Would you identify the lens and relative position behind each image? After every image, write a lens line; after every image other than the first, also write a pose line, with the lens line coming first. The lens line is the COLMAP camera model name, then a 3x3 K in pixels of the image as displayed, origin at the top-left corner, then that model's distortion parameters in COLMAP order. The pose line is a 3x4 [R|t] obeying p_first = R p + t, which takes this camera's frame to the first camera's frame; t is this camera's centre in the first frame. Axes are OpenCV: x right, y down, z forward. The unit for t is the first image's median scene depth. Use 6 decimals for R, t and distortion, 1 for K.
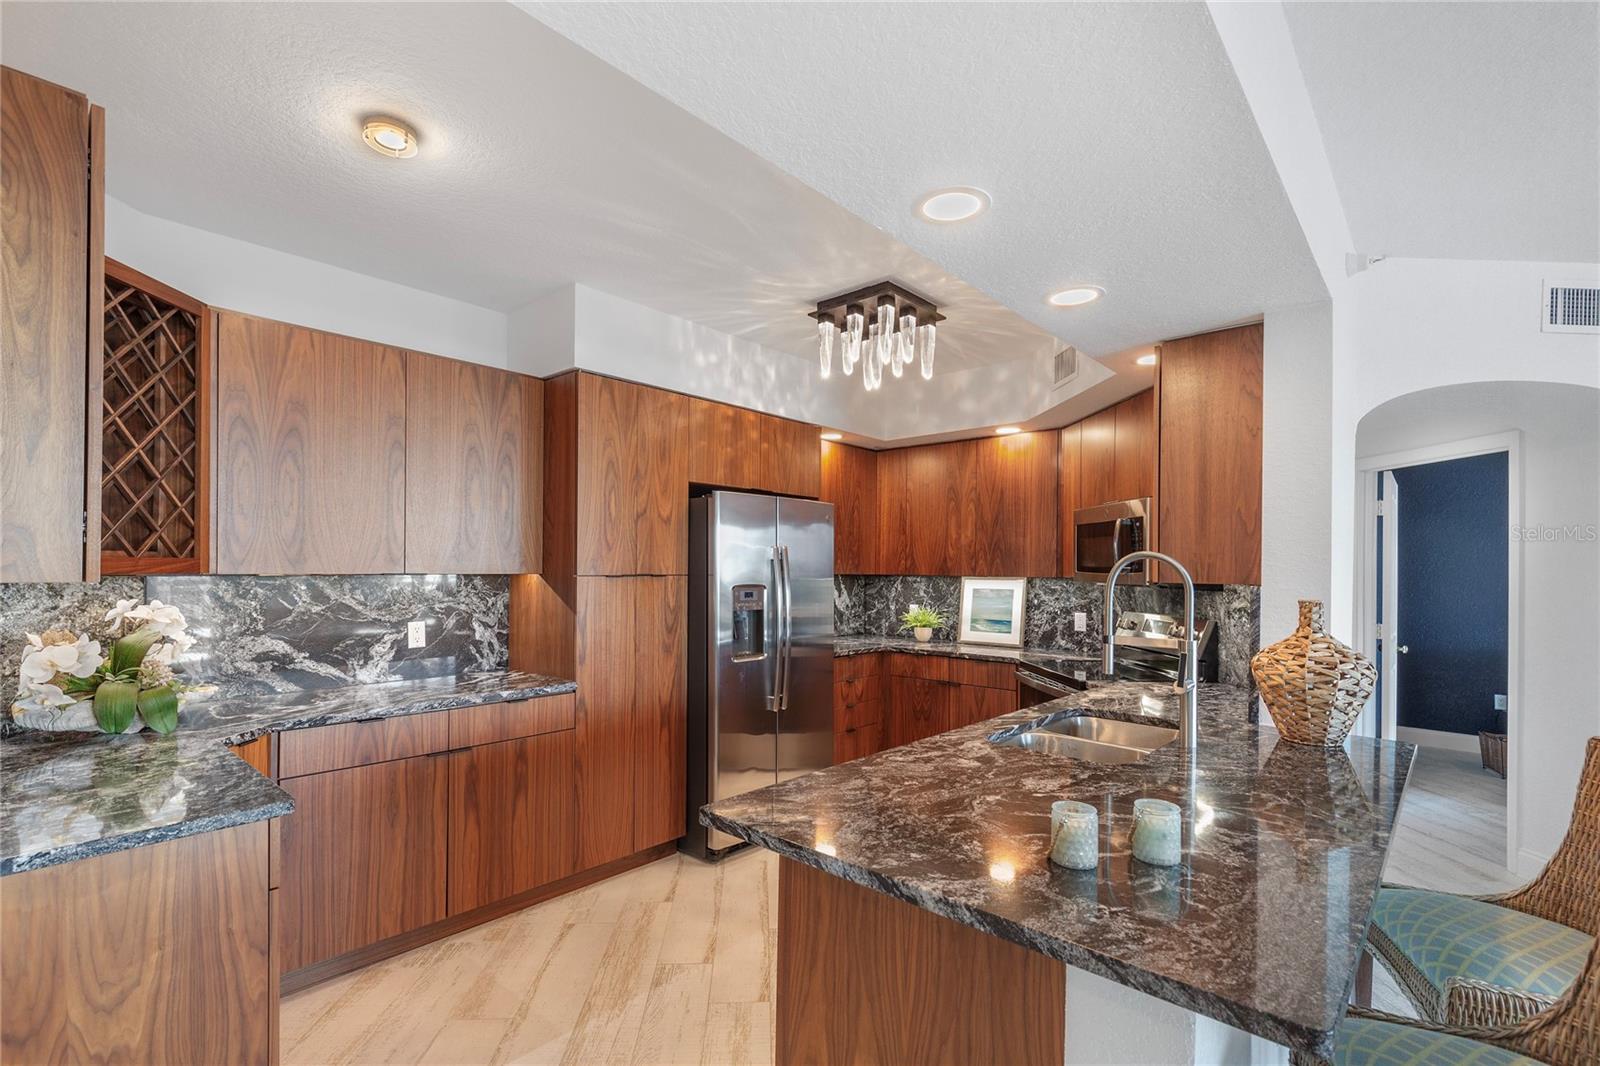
lens RADIAL K [[734.7, 0, 798.6], [0, 734.7, 573.7], [0, 0, 1]] dist [0.010707, -0.002099]
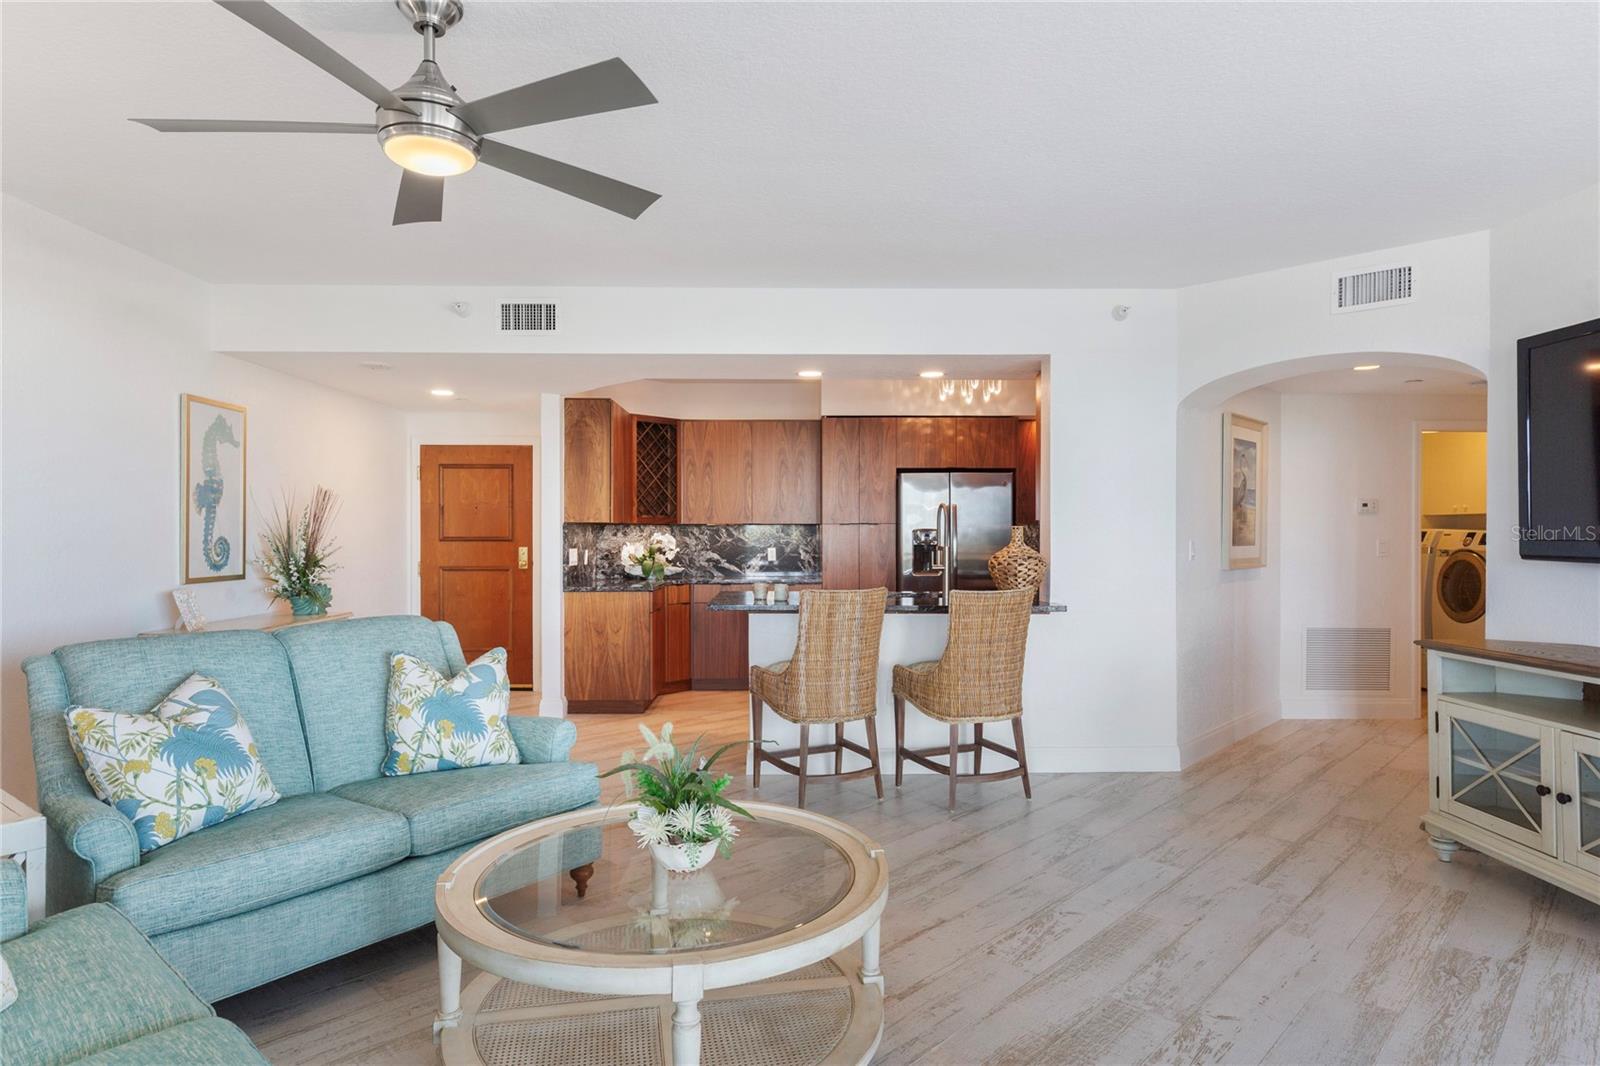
lens RADIAL K [[899.2, 0, 794.3], [0, 899.2, 542.1], [0, 0, 1]] dist [0.016496, 0.000095]
pose [[0.676201, -0.005727, -0.736695, 1.233957], [0.003102, 0.999983, -0.004926, 0.055878], [0.736710, 0.001046, 0.676208, -0.577162]]
